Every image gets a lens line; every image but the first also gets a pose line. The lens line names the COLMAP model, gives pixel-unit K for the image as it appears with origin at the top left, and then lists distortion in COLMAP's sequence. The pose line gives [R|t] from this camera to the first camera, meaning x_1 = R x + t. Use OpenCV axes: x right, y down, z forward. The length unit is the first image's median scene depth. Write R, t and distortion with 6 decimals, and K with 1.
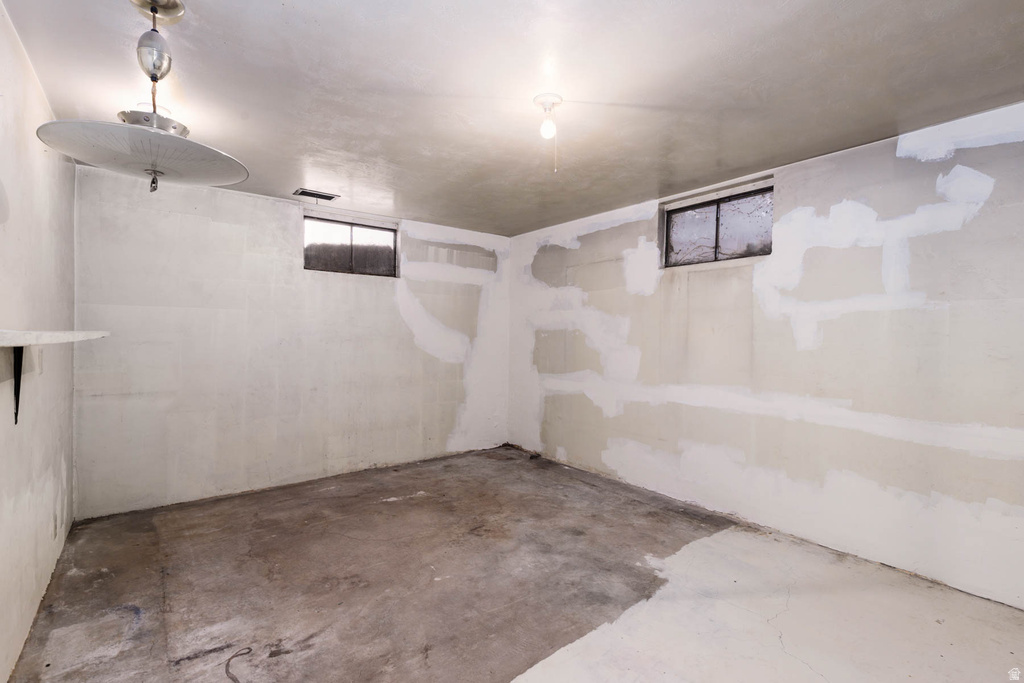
lens RADIAL K [[470.2, 0, 512.4], [0, 470.2, 341.1], [0, 0, 1]] dist [0.003700, -0.000199]
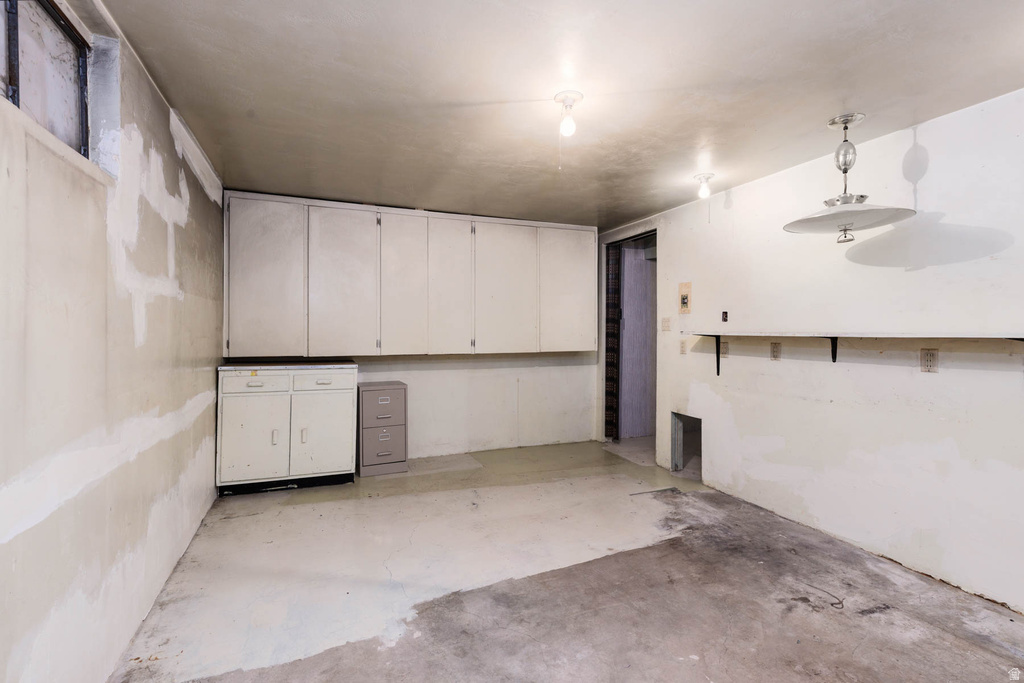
lens RADIAL K [[470.2, 0, 499.5], [0, 470.2, 326.9], [0, 0, 1]] dist [0.003700, -0.000199]
pose [[-0.962056, -0.013061, 0.272538, -0.062661], [-0.011150, 0.999901, 0.008561, -0.024337], [-0.272623, 0.005198, -0.962107, 1.935333]]
